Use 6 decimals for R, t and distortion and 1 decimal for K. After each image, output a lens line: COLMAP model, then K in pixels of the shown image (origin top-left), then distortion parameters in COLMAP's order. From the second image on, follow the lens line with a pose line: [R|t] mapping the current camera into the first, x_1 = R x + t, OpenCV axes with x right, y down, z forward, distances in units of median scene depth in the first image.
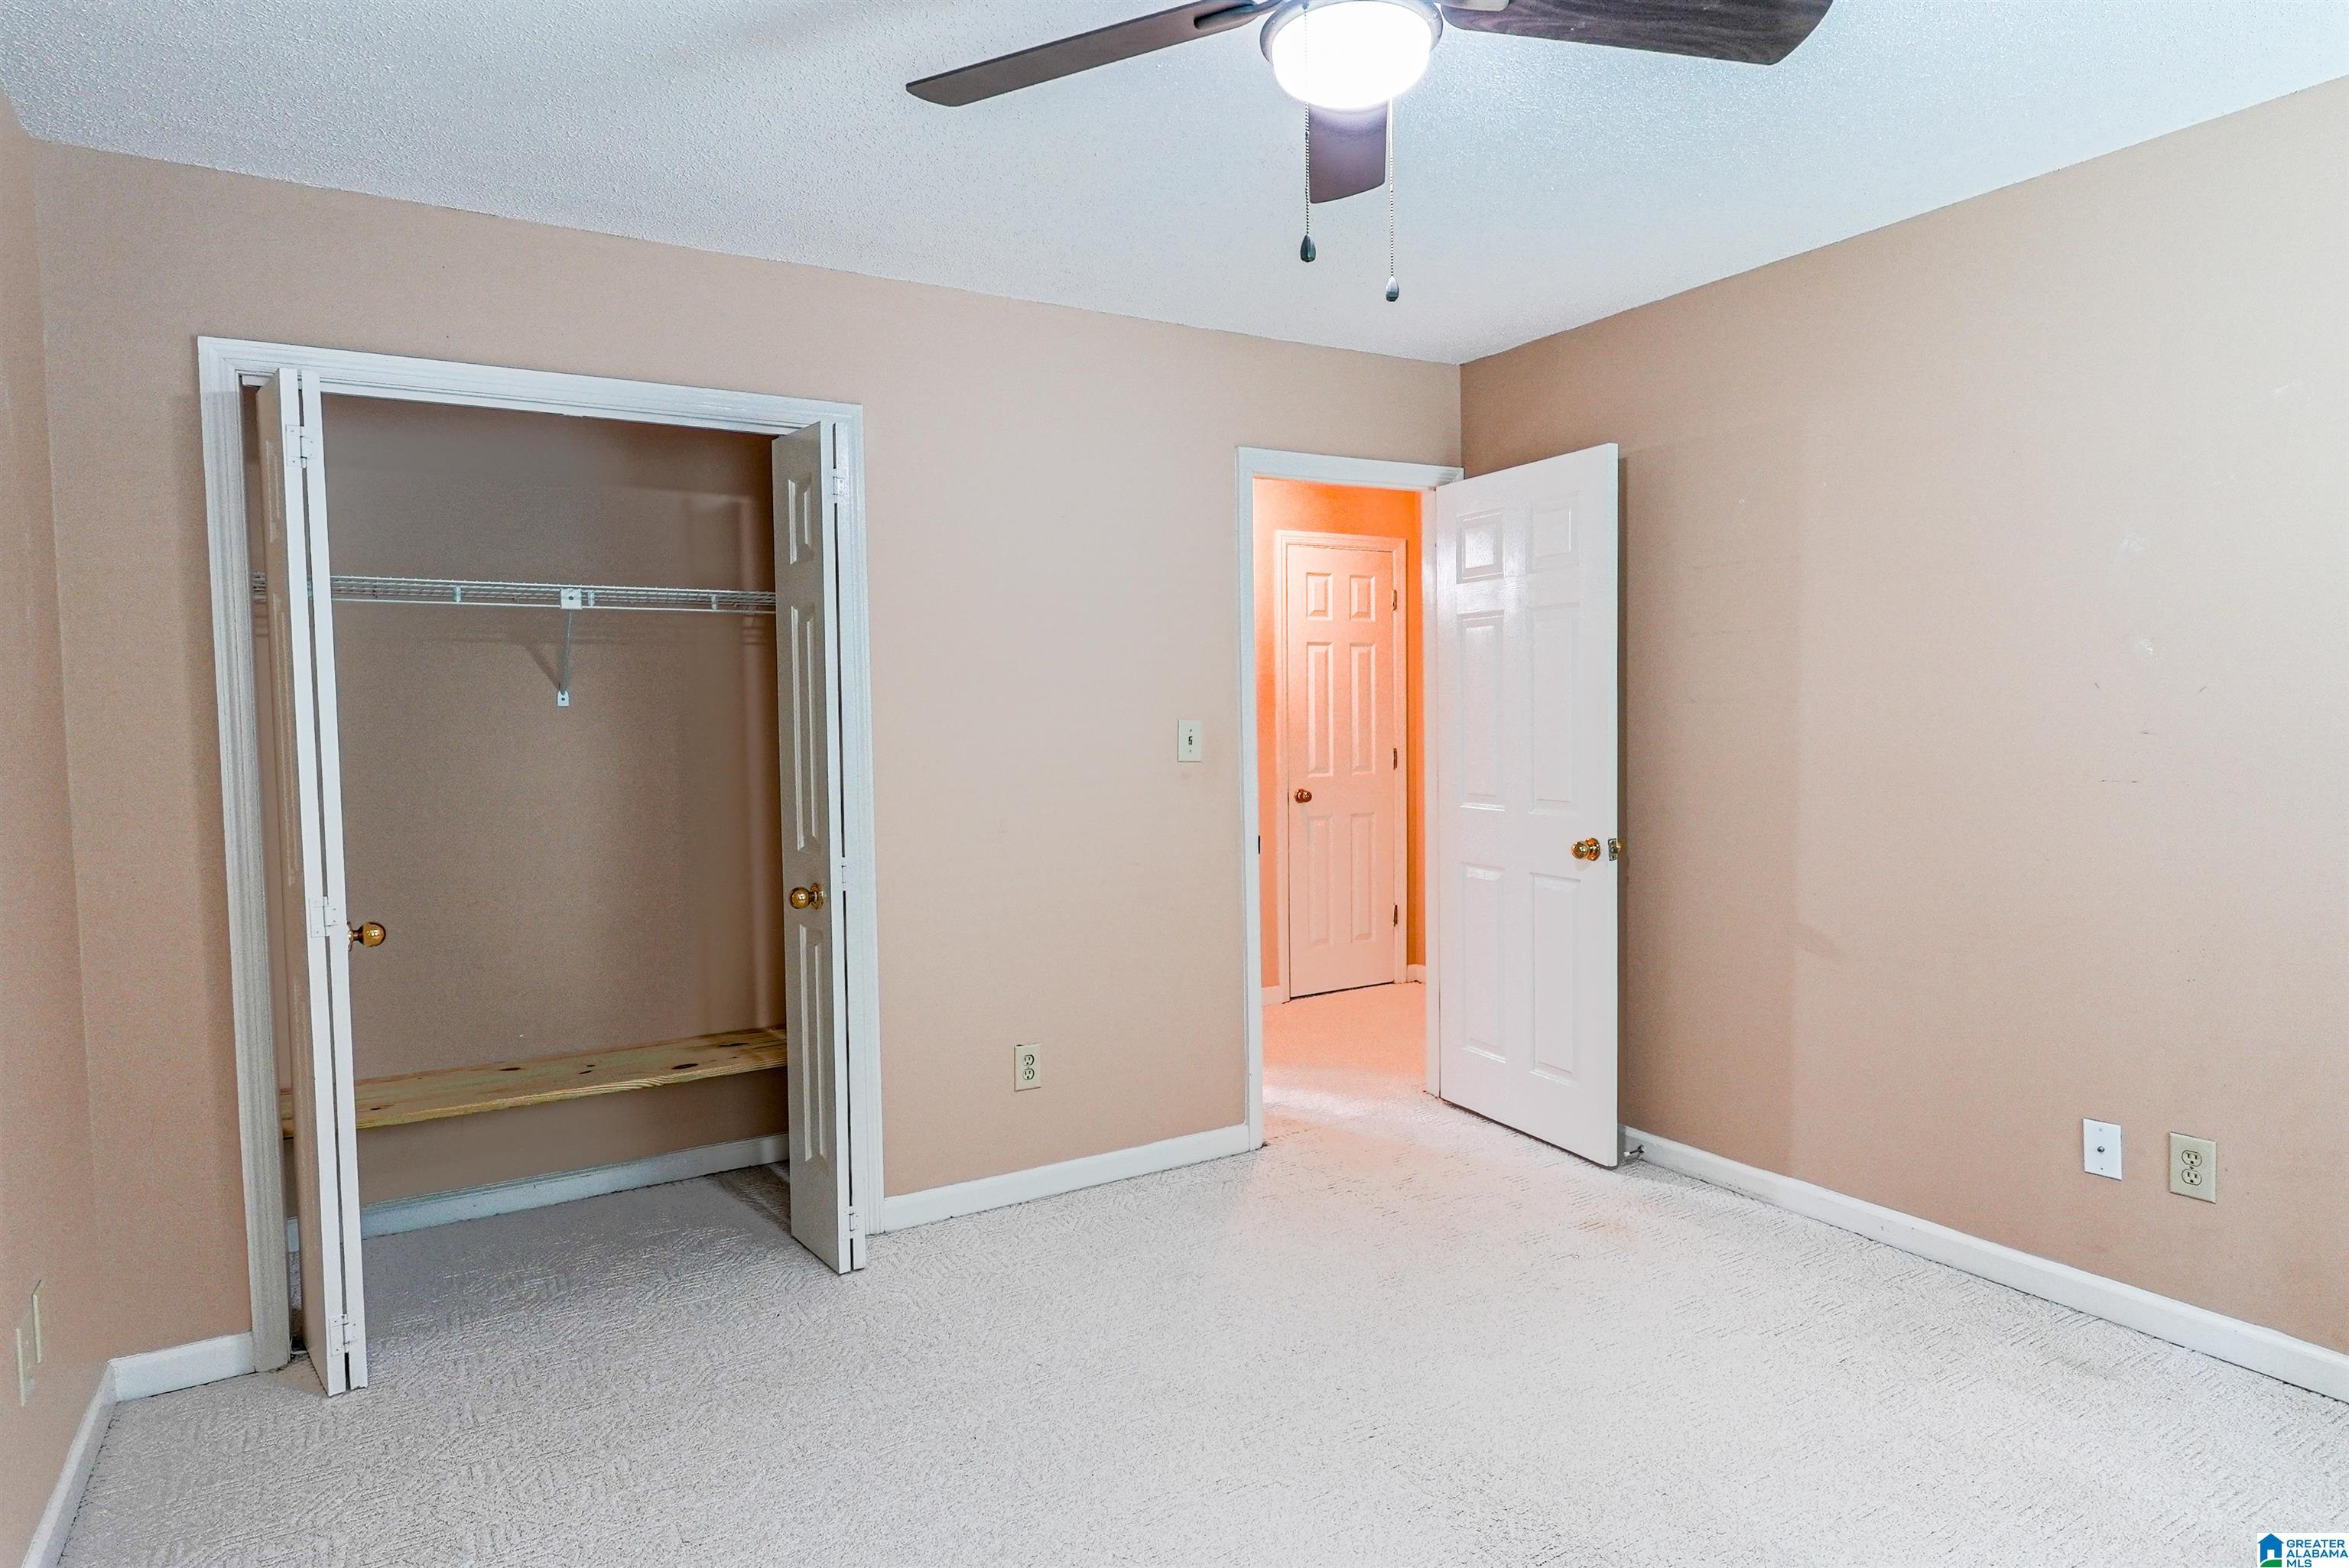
lens RADIAL K [[1322.3, 0, 1179.5], [0, 1322.3, 784.4], [0, 0, 1]] dist [0.003147, -0.000024]
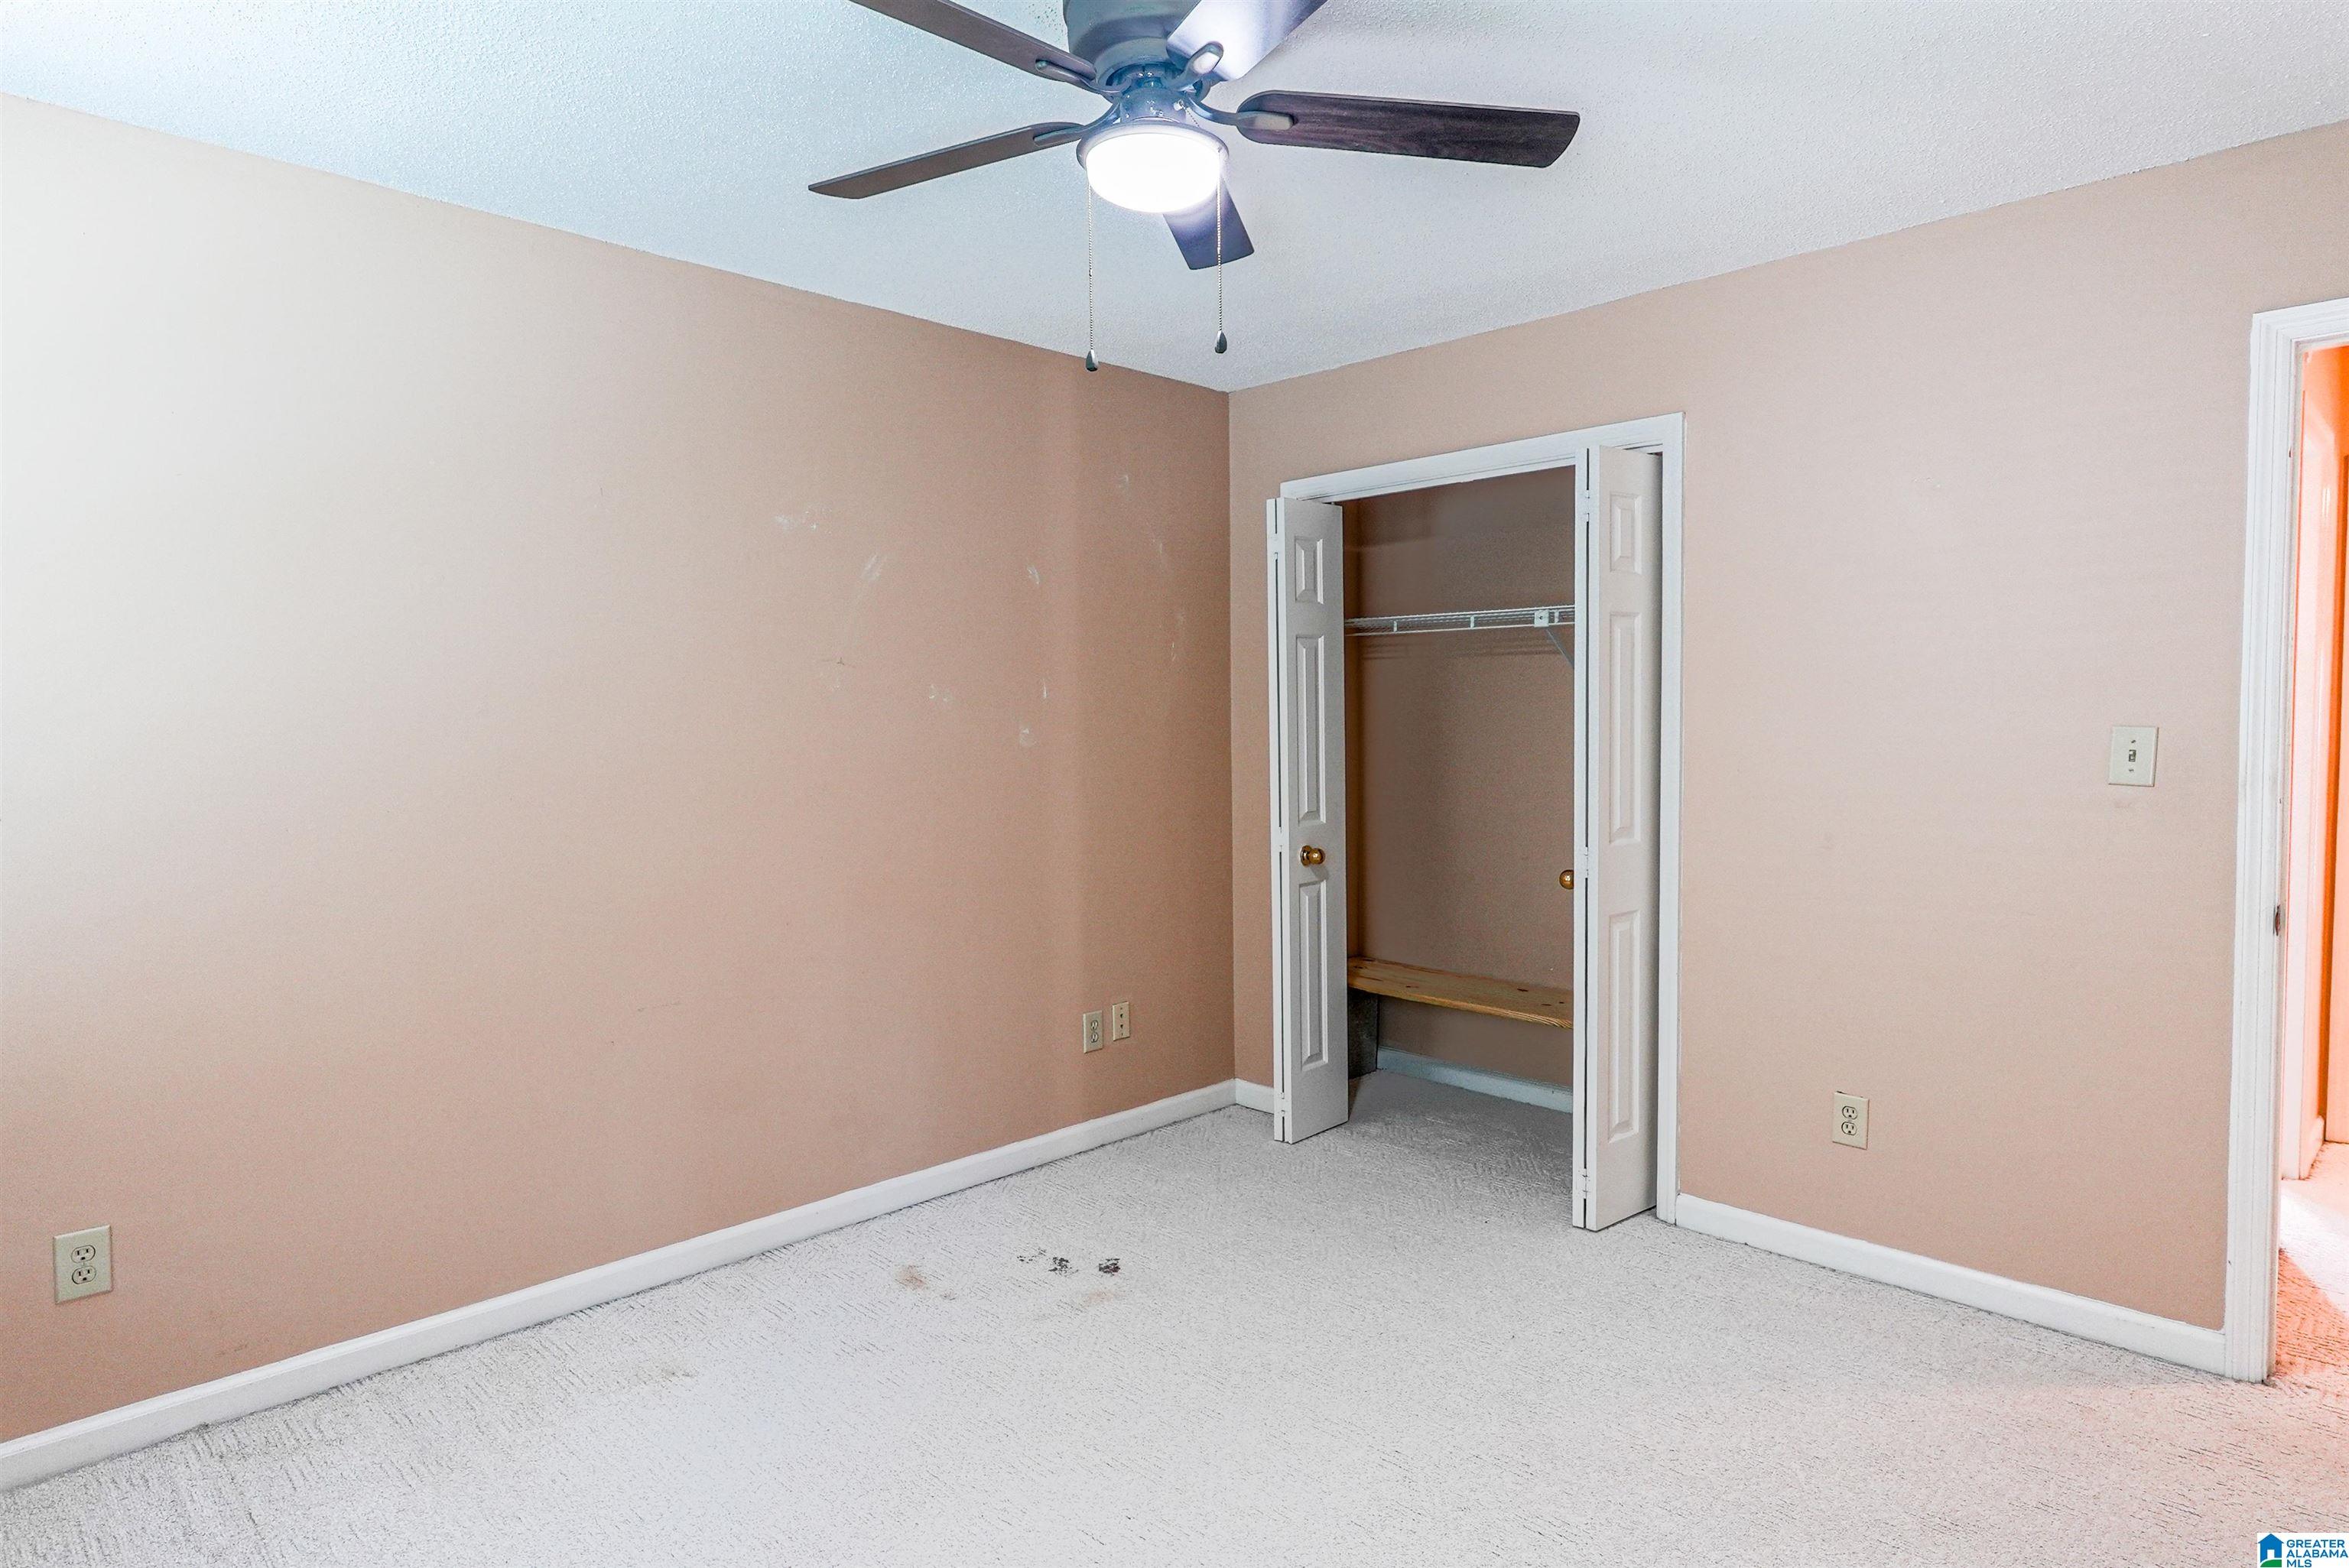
lens RADIAL K [[1322.3, 0, 1180.2], [0, 1322.3, 781.5], [0, 0, 1]] dist [0.003147, -0.000024]
pose [[0.235932, 0.060017, -0.969914, 0.669500], [-0.050237, 0.997510, 0.049504, -0.032863], [0.970470, 0.037046, 0.238359, 0.387987]]
